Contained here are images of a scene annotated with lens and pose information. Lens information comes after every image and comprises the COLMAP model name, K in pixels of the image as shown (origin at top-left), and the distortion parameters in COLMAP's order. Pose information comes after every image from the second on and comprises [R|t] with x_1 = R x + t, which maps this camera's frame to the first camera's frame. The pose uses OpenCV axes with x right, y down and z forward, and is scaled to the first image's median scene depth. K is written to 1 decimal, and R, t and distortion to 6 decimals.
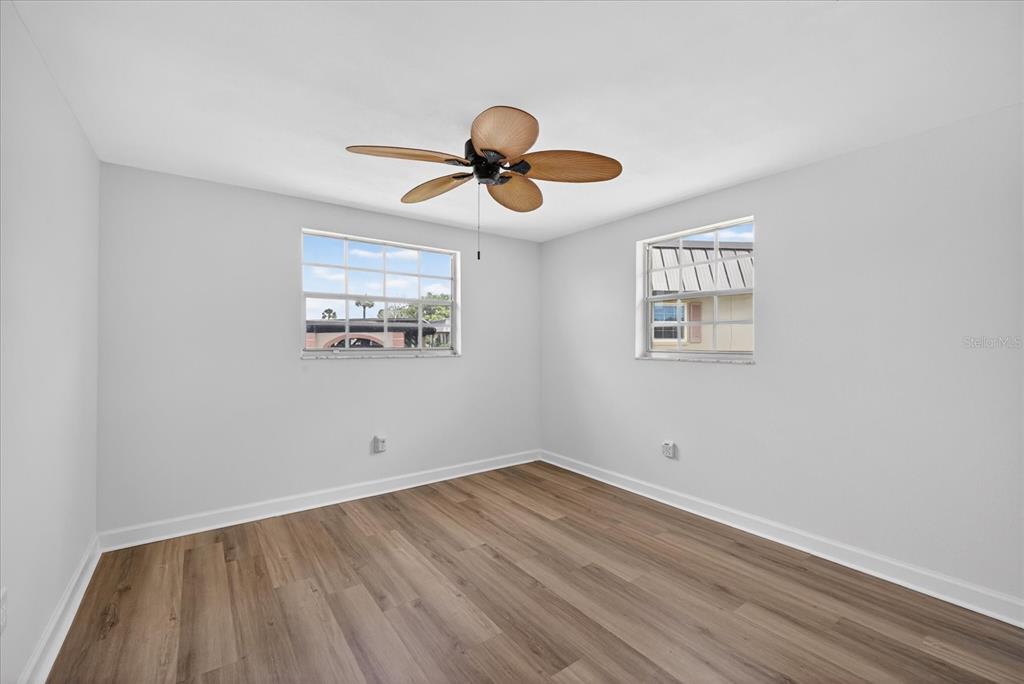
lens RADIAL K [[428.3, 0, 512.5], [0, 428.3, 343.2], [0, 0, 1]] dist [0.001251, 0.000268]
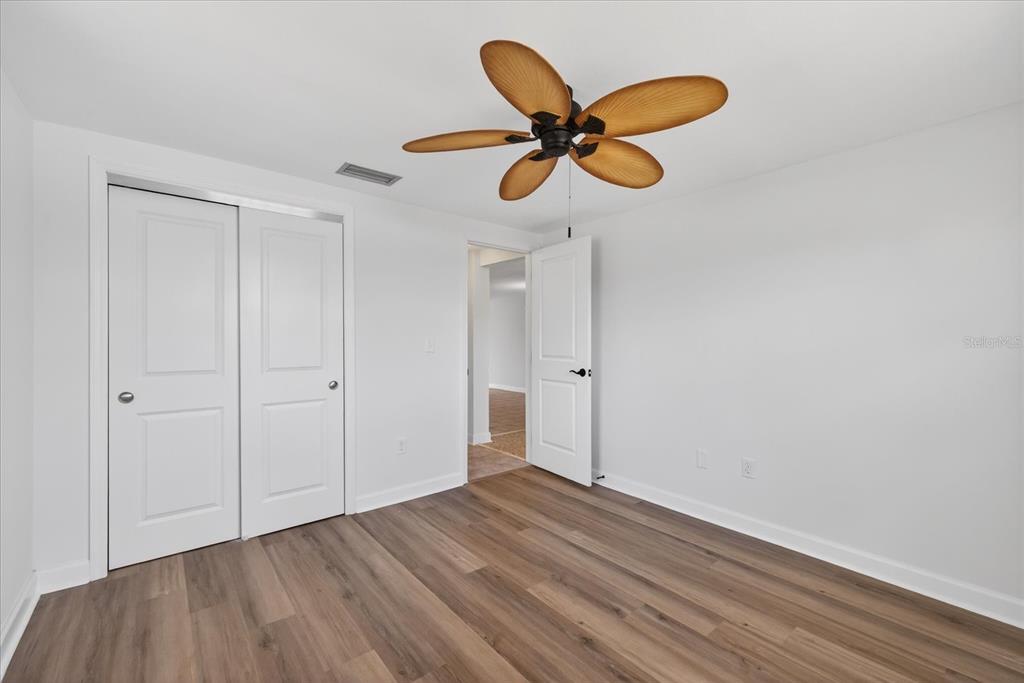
lens RADIAL K [[428.3, 0, 512.4], [0, 428.3, 343.2], [0, 0, 1]] dist [0.001251, 0.000268]
pose [[-0.998338, -0.007658, -0.057116, 0.079554], [-0.007717, 0.999970, 0.000814, 0.000673], [0.057108, 0.001254, -0.998367, 1.973898]]
